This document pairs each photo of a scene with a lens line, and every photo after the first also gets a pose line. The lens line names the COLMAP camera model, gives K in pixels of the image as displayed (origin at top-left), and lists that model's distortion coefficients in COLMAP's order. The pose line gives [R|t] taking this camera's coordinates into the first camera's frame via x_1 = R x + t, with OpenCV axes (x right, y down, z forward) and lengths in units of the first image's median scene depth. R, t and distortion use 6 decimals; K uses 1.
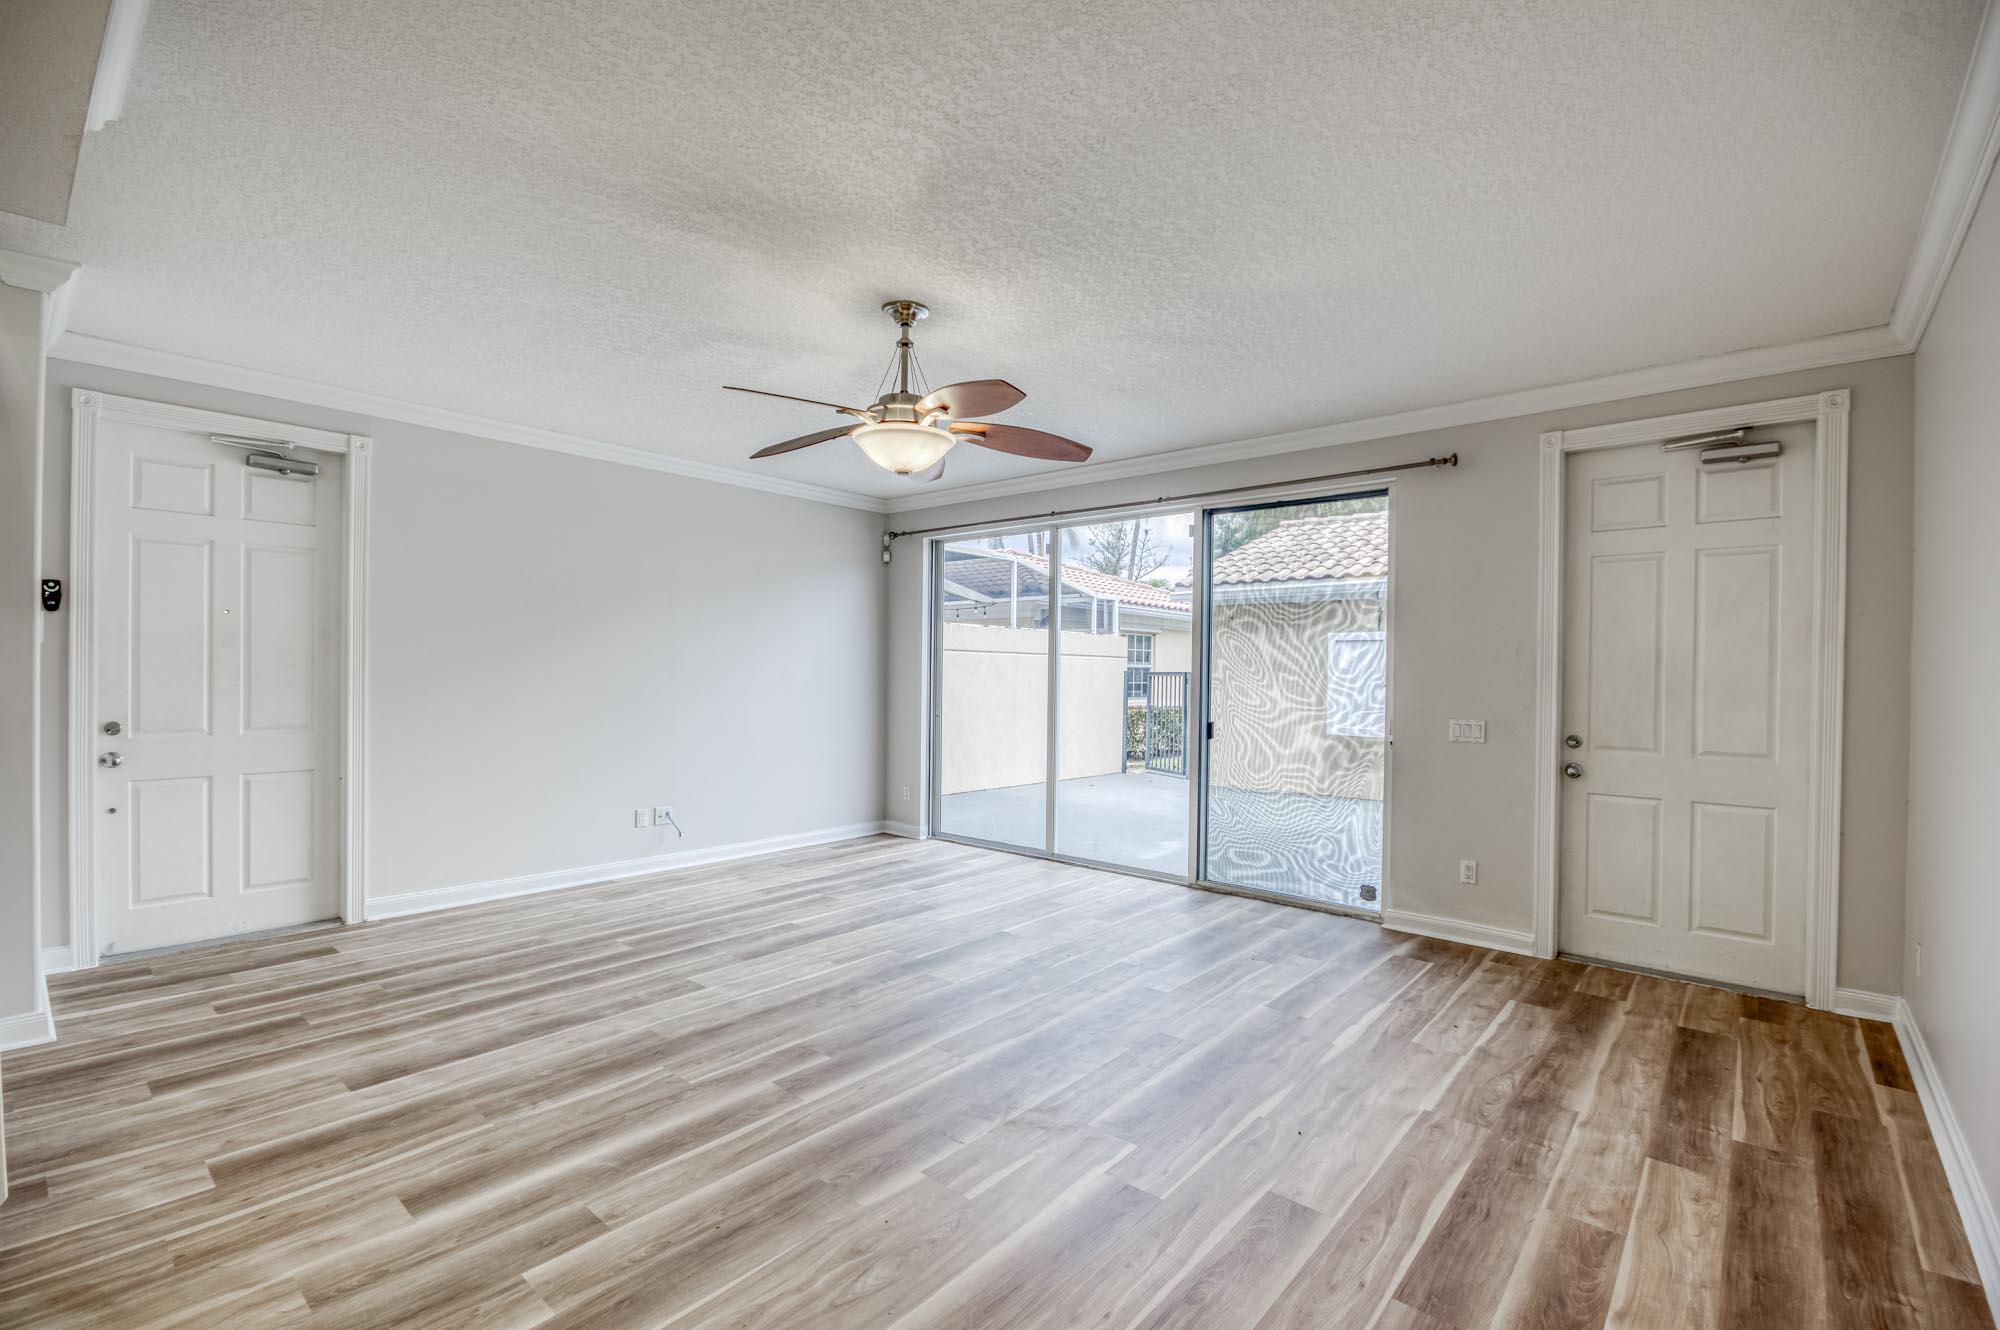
lens RADIAL K [[872.2, 0, 1004.0], [0, 872.2, 678.0], [0, 0, 1]] dist [0.004995, -0.011124]
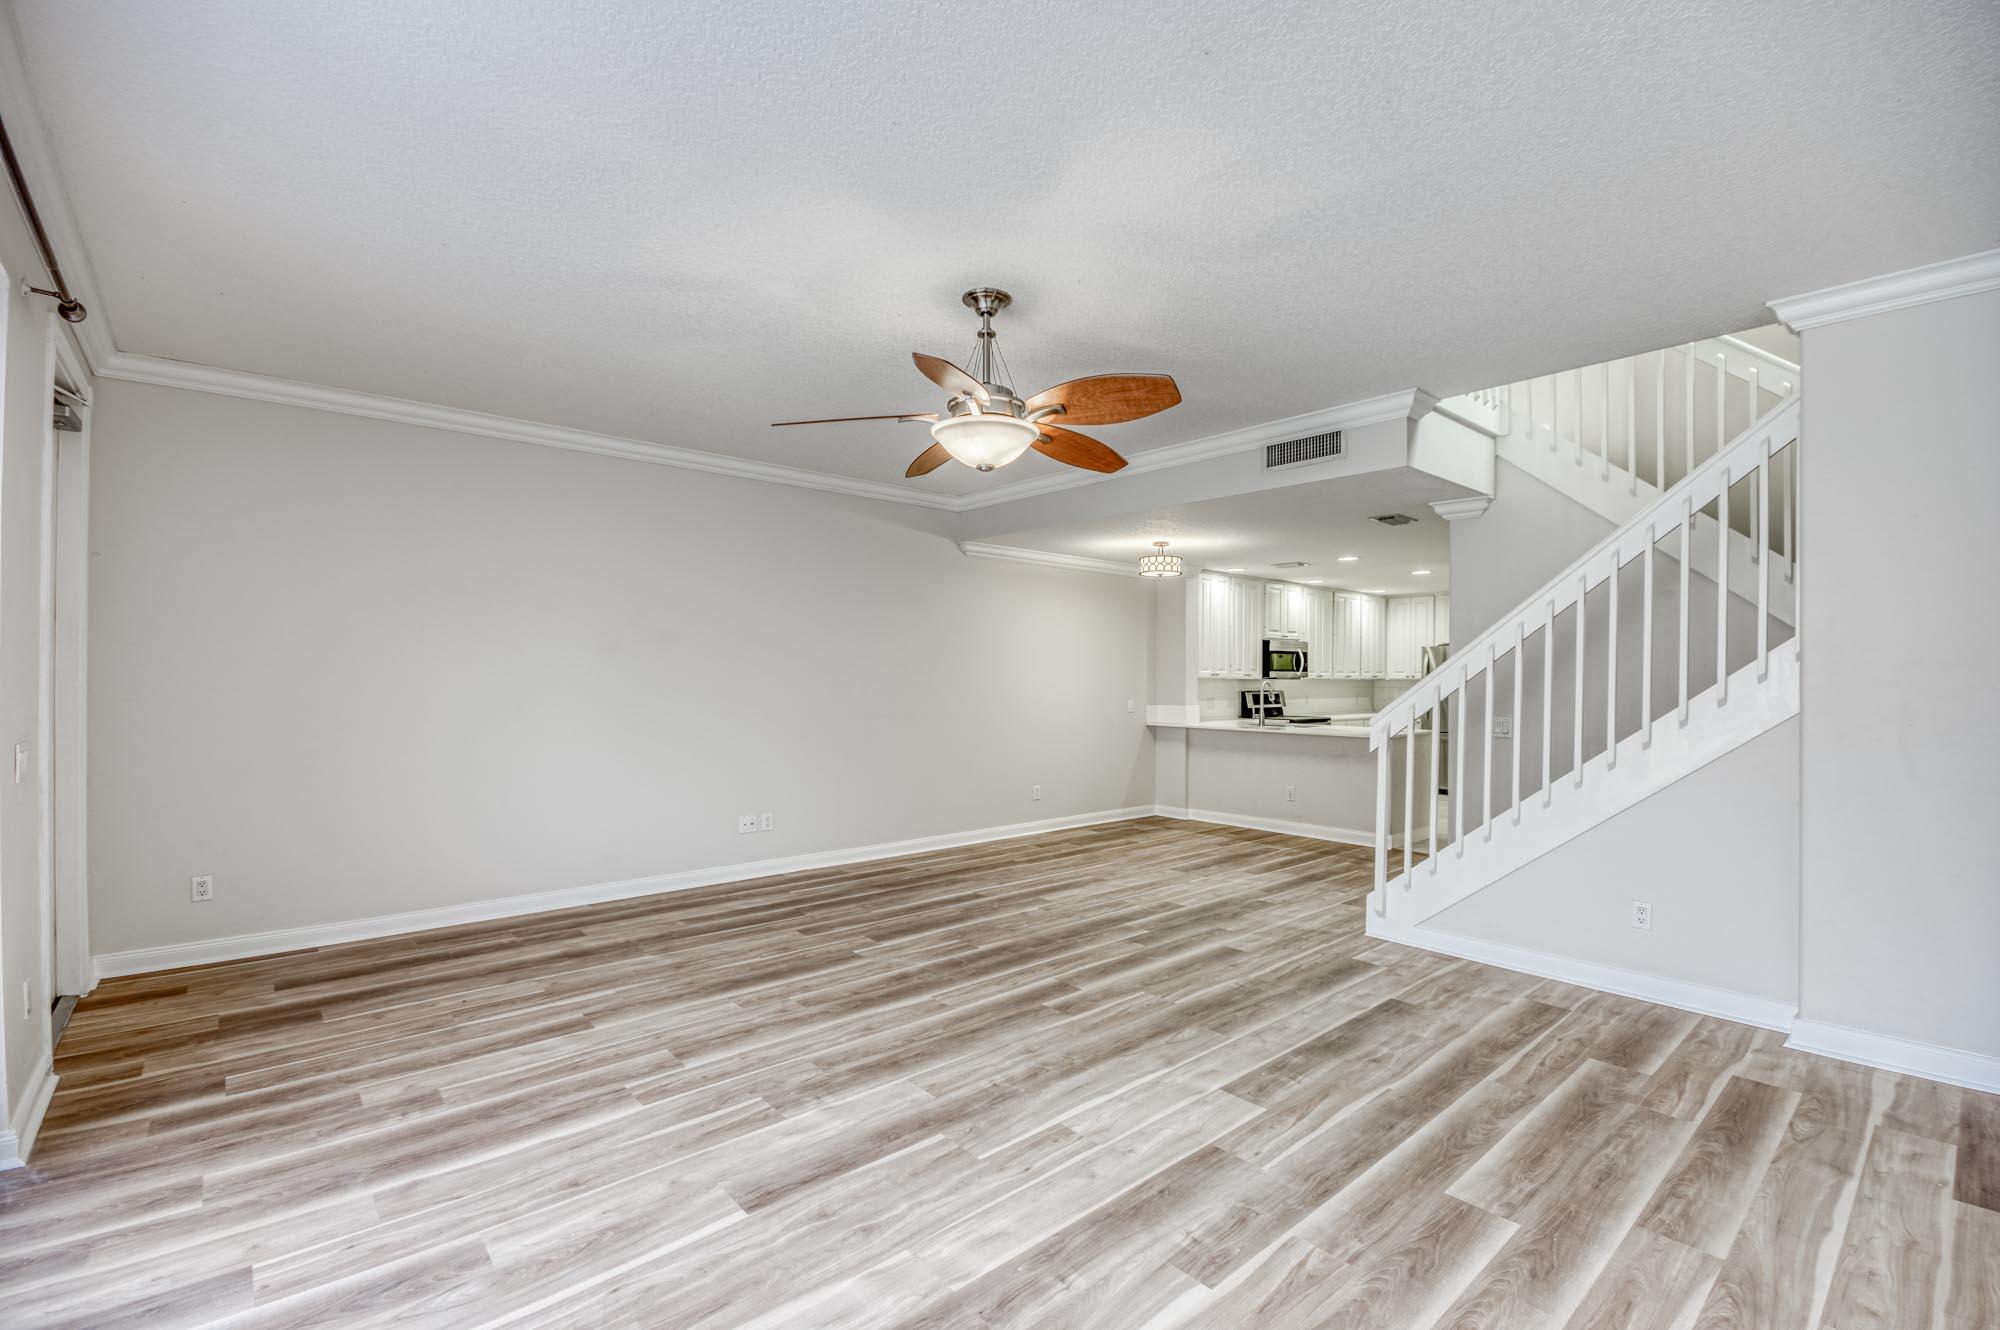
lens RADIAL K [[872.2, 0, 1003.6], [0, 872.2, 671.0], [0, 0, 1]] dist [0.004995, -0.011124]
pose [[-0.989826, -0.016521, 0.141319, -0.247990], [-0.016553, 0.999863, 0.000948, -0.015387], [-0.141315, -0.001401, -0.989964, 1.762469]]
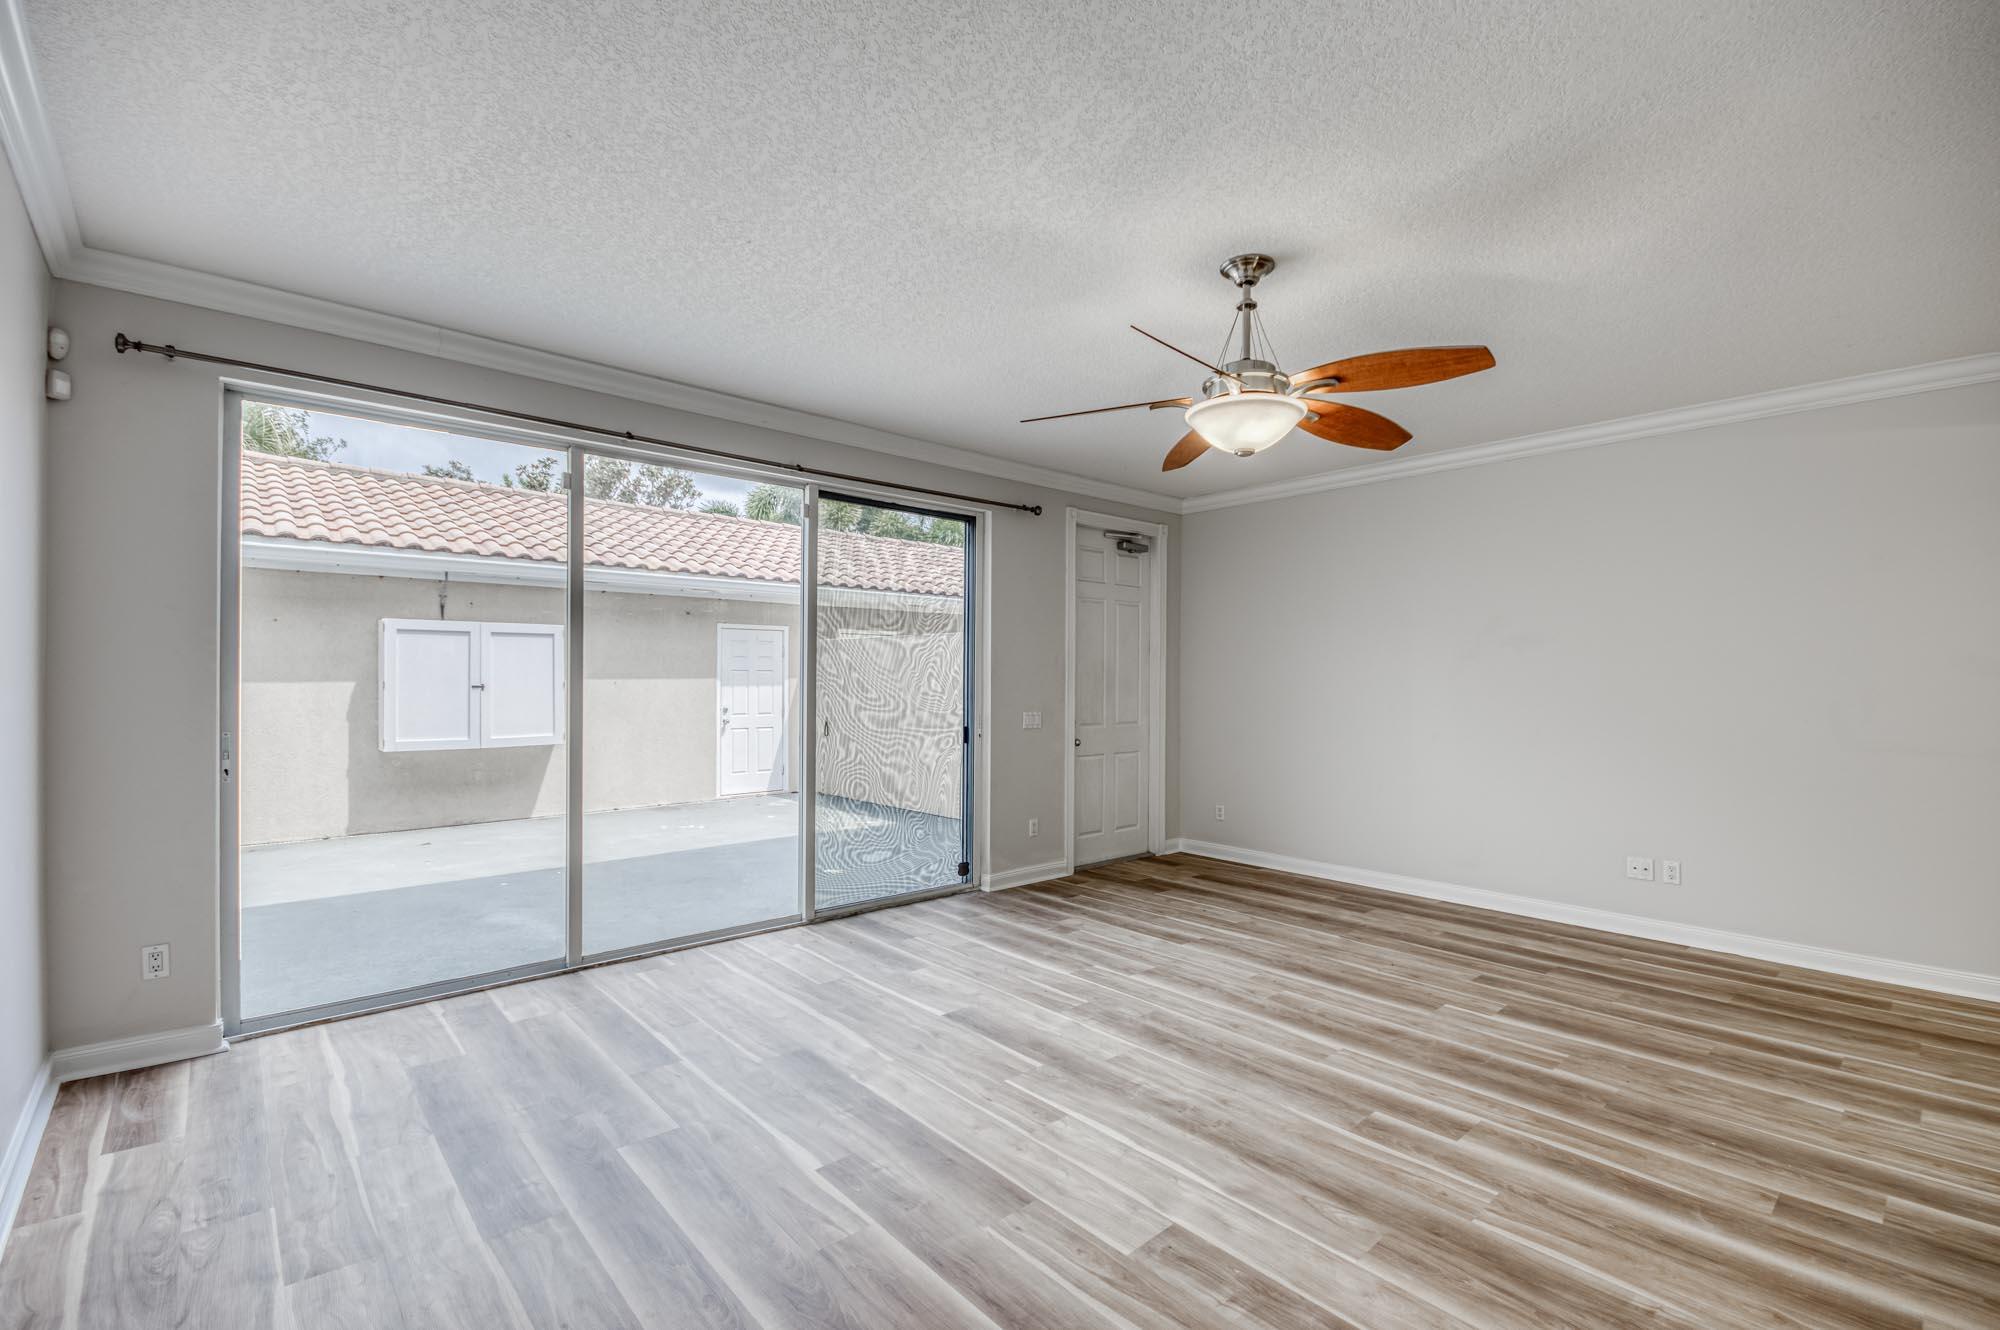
lens RADIAL K [[872.2, 0, 1032.7], [0, 872.2, 688.4], [0, 0, 1]] dist [0.004995, -0.011124]
pose [[0.116269, -0.021387, 0.992987, -0.907816], [0.001411, 0.999771, 0.021368, -0.017582], [-0.993217, -0.001083, 0.116272, 1.005917]]
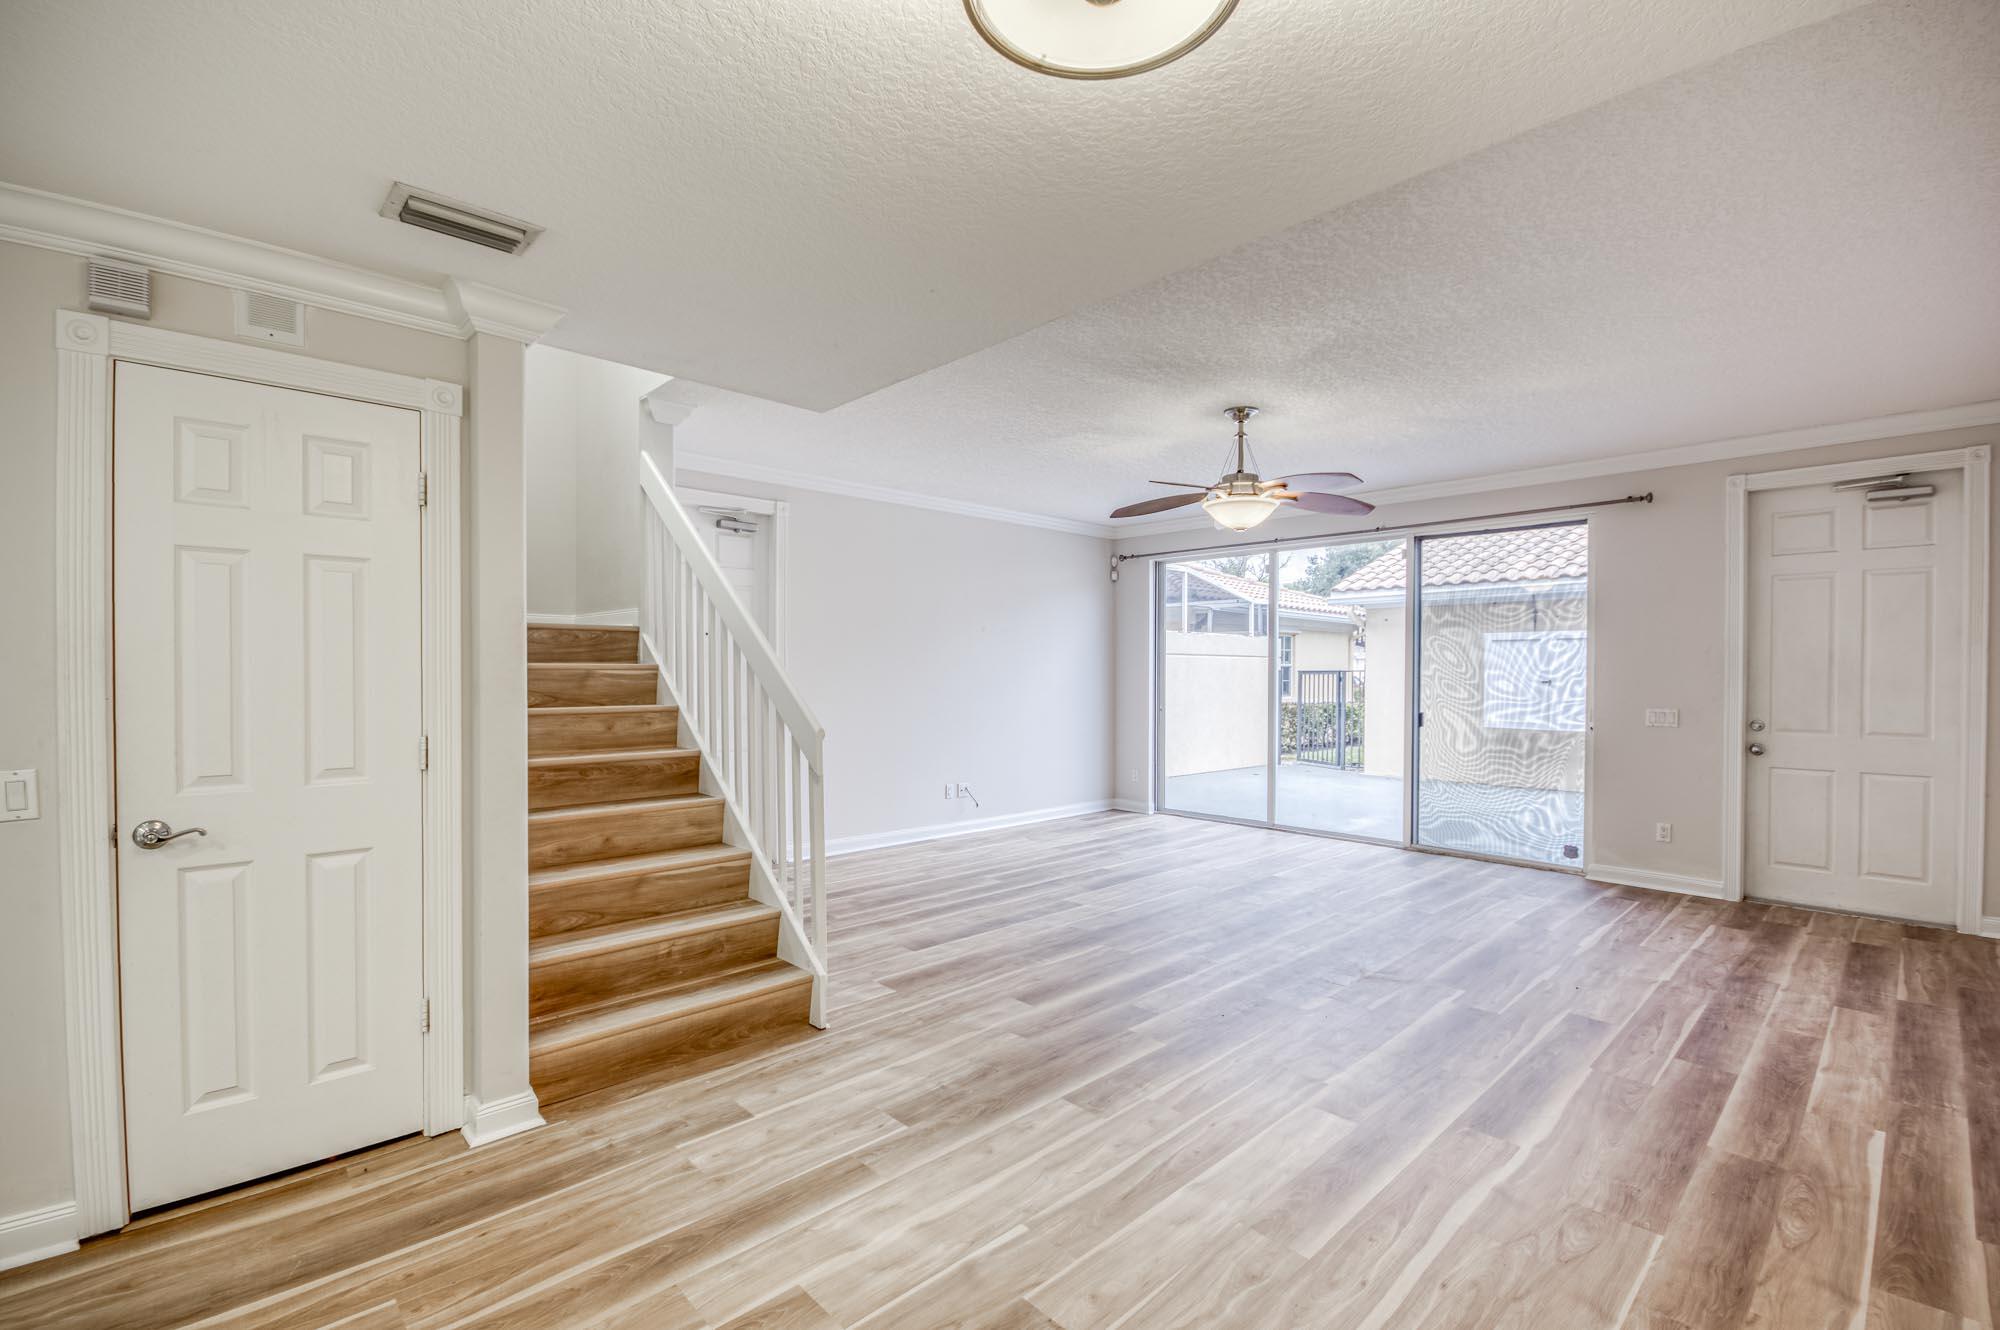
lens RADIAL K [[872.2, 0, 1007.3], [0, 872.2, 679.5], [0, 0, 1]] dist [0.004995, -0.011124]
pose [[0.995167, -0.007305, -0.097921, -0.316080], [0.007522, 0.999970, 0.001852, -0.003059], [0.097905, -0.002580, 0.995192, -0.370224]]
